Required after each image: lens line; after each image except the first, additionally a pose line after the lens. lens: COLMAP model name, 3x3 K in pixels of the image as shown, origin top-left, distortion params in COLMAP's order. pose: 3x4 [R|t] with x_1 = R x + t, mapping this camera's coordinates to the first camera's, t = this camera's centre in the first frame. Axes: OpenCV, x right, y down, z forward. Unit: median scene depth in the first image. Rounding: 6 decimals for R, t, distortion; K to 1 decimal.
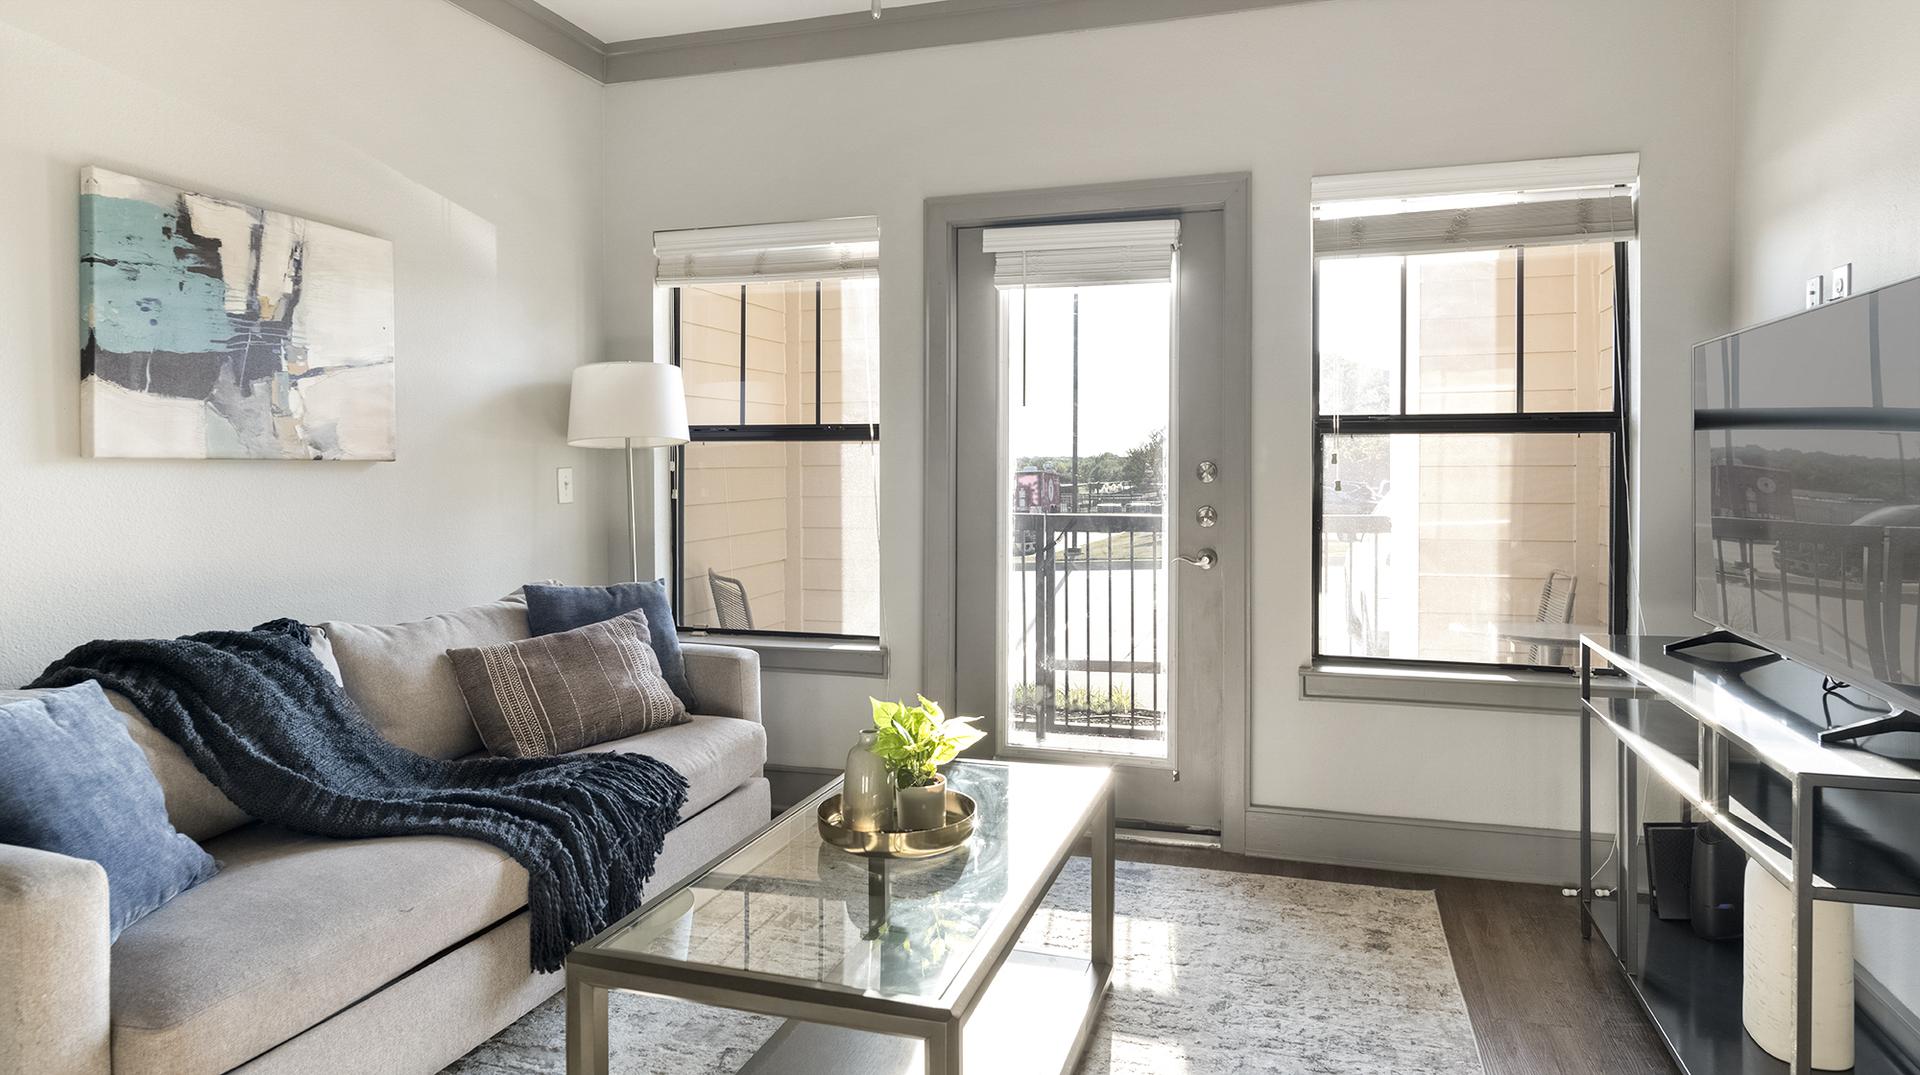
lens RADIAL K [[1119.7, 0, 961.8], [0, 1119.7, 479.2], [0, 0, 1]] dist [-0.008189, 0.003430]
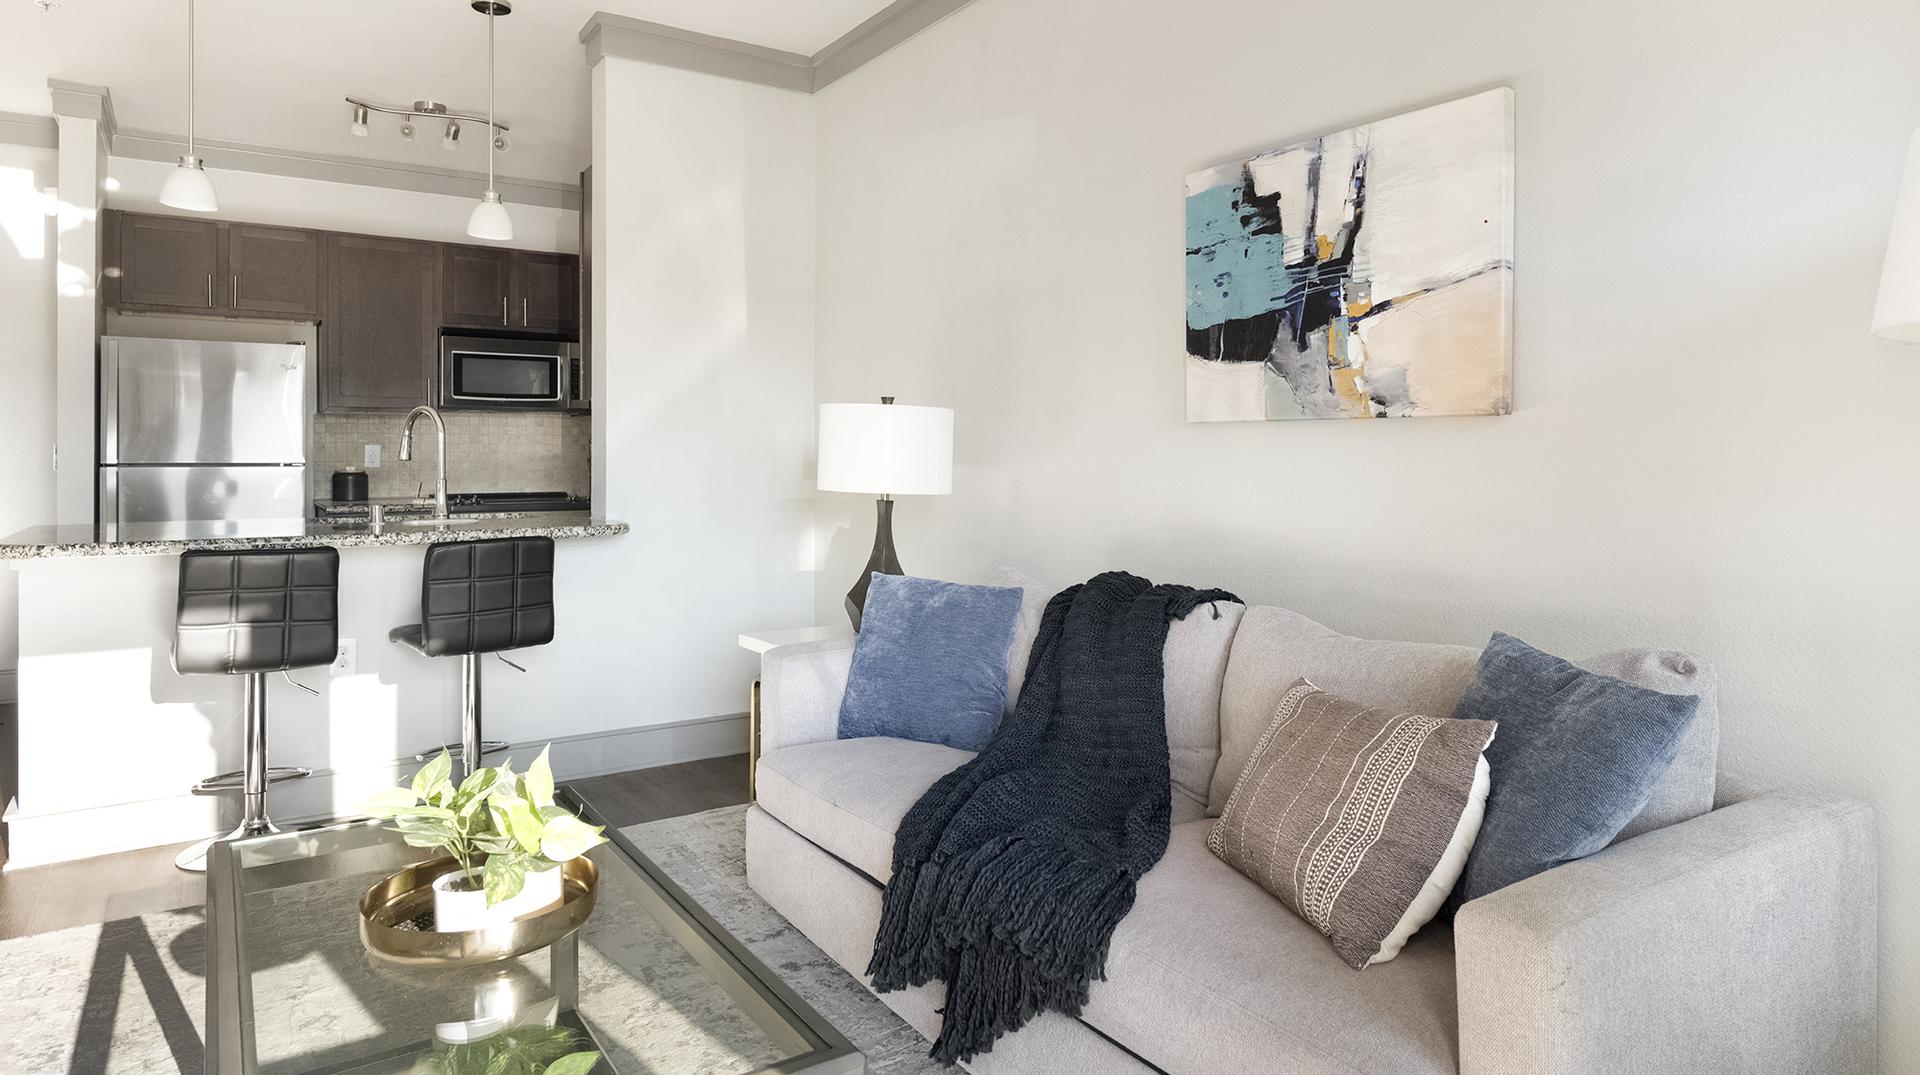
lens RADIAL K [[1119.7, 0, 969.1], [0, 1119.7, 450.3], [0, 0, 1]] dist [-0.008189, 0.003430]
pose [[-0.624855, -0.002778, -0.780736, 0.211337], [-0.010452, 0.999934, 0.004806, 0.004931], [0.780671, 0.011163, -0.624843, 1.166663]]
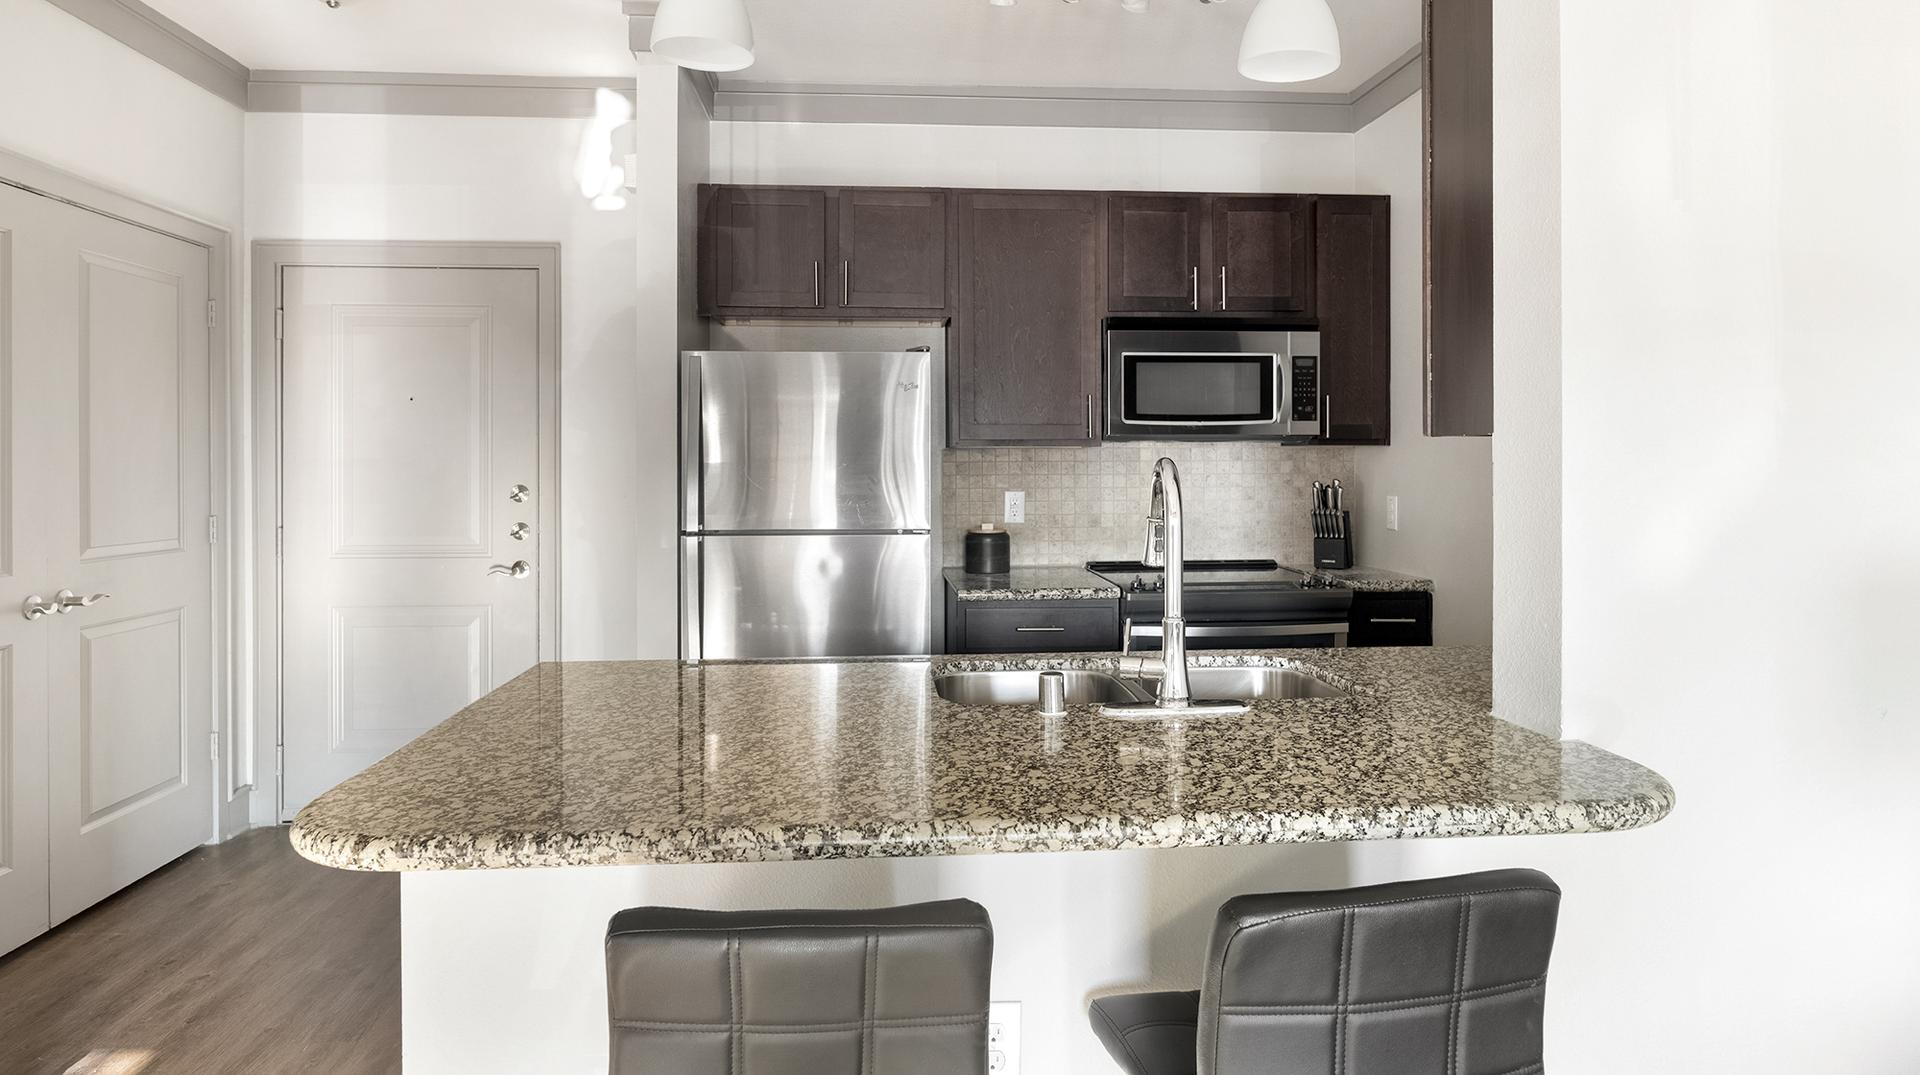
lens RADIAL K [[1119.7, 0, 968.7], [0, 1119.7, 460.4], [0, 0, 1]] dist [-0.008189, 0.003430]
pose [[-0.927395, 0.003689, -0.374066, -0.084128], [-0.002055, 0.999886, 0.014955, -0.041407], [0.374079, 0.014637, -0.927282, 0.413509]]
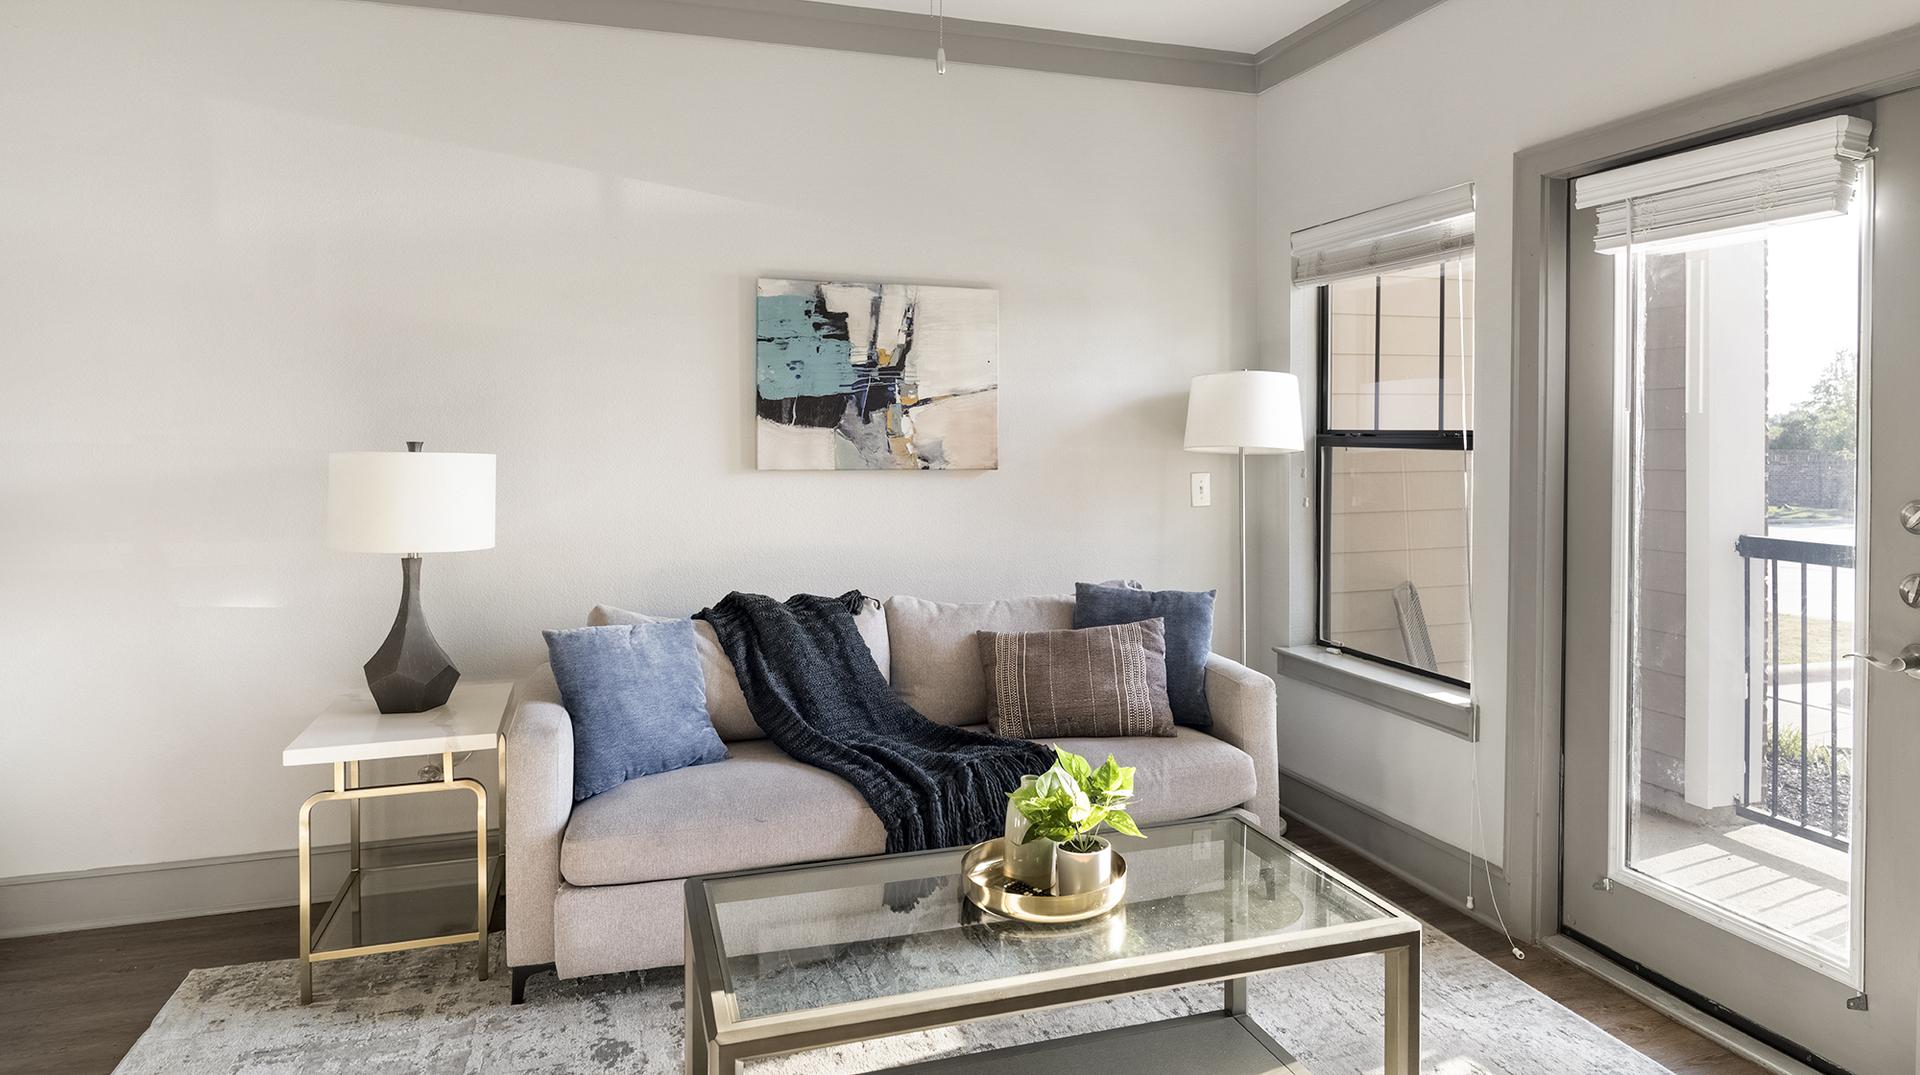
lens RADIAL K [[1119.7, 0, 965.4], [0, 1119.7, 439.6], [0, 0, 1]] dist [-0.008189, 0.003430]
pose [[0.577912, 0.008333, -0.816057, 0.469788], [-0.011543, 0.999931, 0.002036, -0.050478], [0.816018, 0.008243, 0.577968, 0.262770]]
